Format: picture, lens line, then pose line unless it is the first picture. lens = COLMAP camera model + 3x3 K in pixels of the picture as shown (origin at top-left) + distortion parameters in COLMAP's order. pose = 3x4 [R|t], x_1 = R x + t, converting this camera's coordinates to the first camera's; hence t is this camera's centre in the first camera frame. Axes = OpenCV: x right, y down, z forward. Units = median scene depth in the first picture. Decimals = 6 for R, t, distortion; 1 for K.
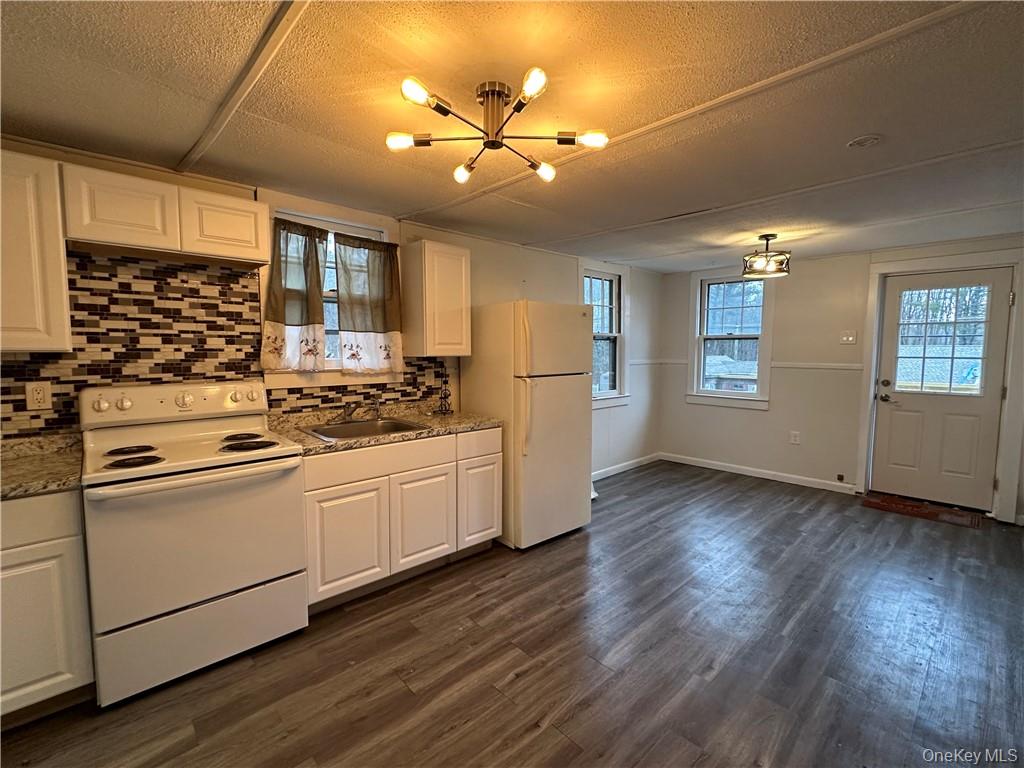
lens RADIAL K [[454.2, 0, 510.4], [0, 454.2, 384.8], [0, 0, 1]] dist [-0.003486, 0.000968]
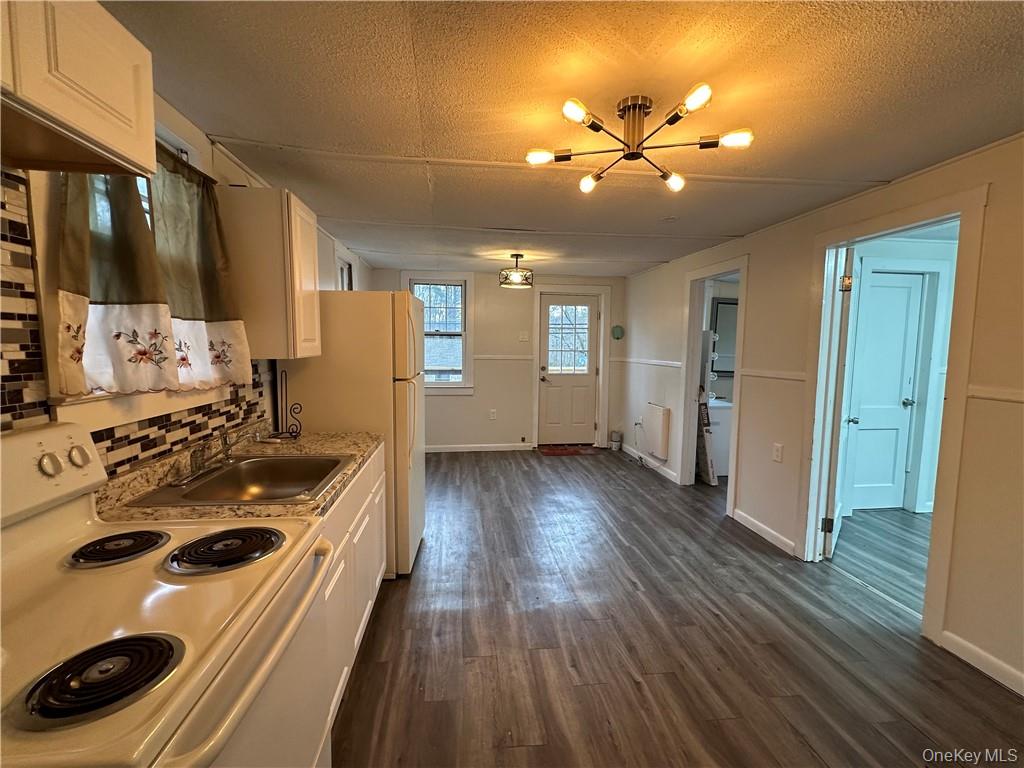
lens RADIAL K [[454.2, 0, 509.0], [0, 454.2, 386.9], [0, 0, 1]] dist [-0.003486, 0.000968]
pose [[0.596474, -0.074512, 0.799166, -0.632876], [0.055670, 0.997124, 0.051418, -0.041969], [-0.800699, 0.013820, 0.598907, 0.363432]]
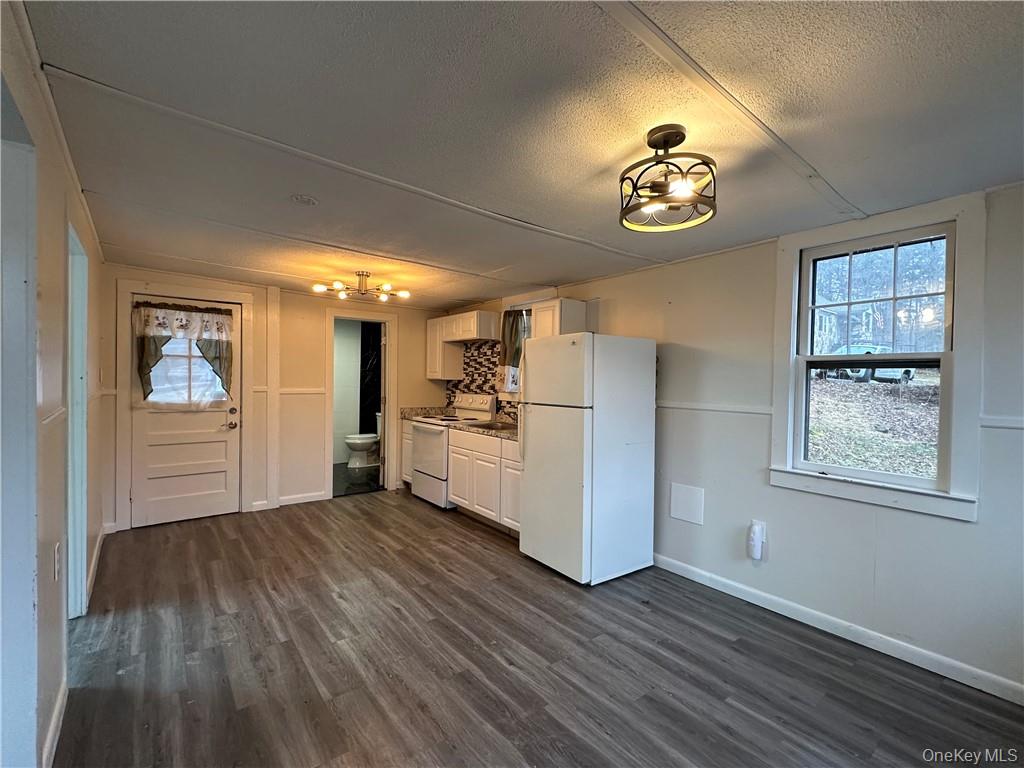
lens RADIAL K [[454.2, 0, 511.8], [0, 454.2, 384.8], [0, 0, 1]] dist [-0.003486, 0.000968]
pose [[-0.084458, 0.008017, -0.996395, 1.387760], [-0.096309, 0.995220, 0.016171, -0.091999], [0.991762, 0.097327, -0.083282, 1.213661]]
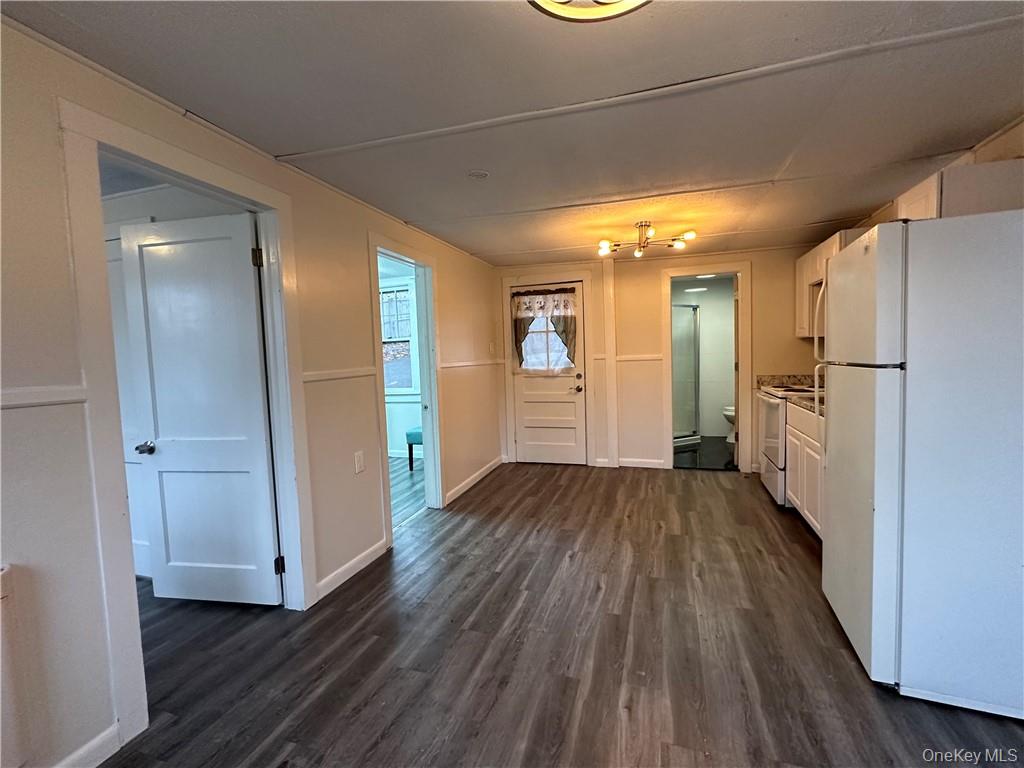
lens RADIAL K [[454.2, 0, 511.1], [0, 454.2, 384.5], [0, 0, 1]] dist [-0.003486, 0.000968]
pose [[-0.879391, 0.054659, -0.472952, 0.965459], [-0.008928, 0.991320, 0.131167, -0.085417], [0.476017, 0.119569, -0.871270, 1.608749]]
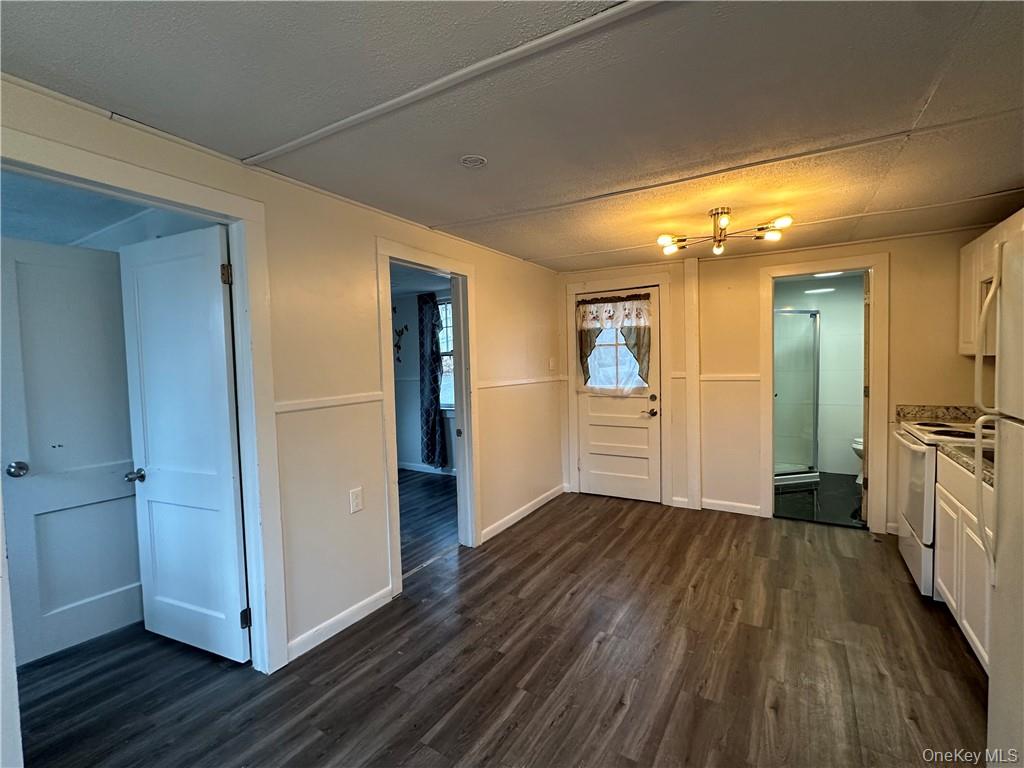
lens RADIAL K [[454.2, 0, 512.5], [0, 454.2, 383.8], [0, 0, 1]] dist [-0.003486, 0.000968]
pose [[-0.965935, 0.030258, -0.257012, 0.703281], [-0.000836, 0.992771, 0.120019, -0.115051], [0.258785, 0.116146, -0.958927, 1.489563]]
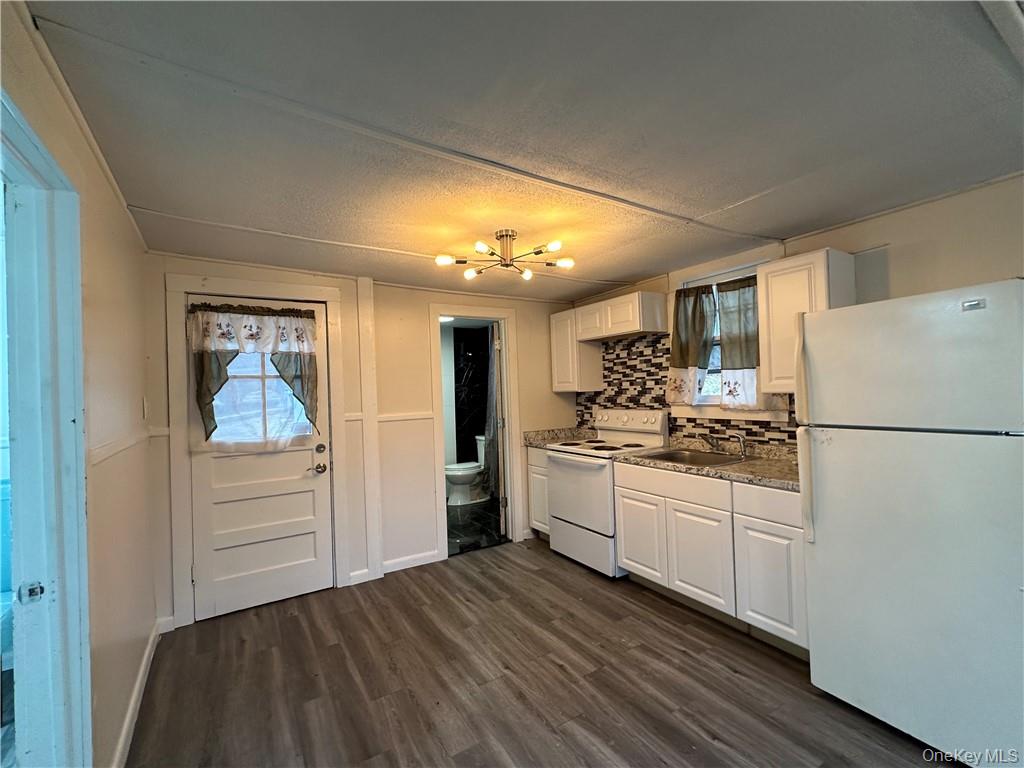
lens RADIAL K [[454.2, 0, 511.9], [0, 454.2, 385.0], [0, 0, 1]] dist [-0.003486, 0.000968]
pose [[-0.200815, -0.008223, -0.979595, 0.898774], [-0.045544, 0.998962, 0.000951, -0.065683], [0.978570, 0.044806, -0.200981, 0.801902]]
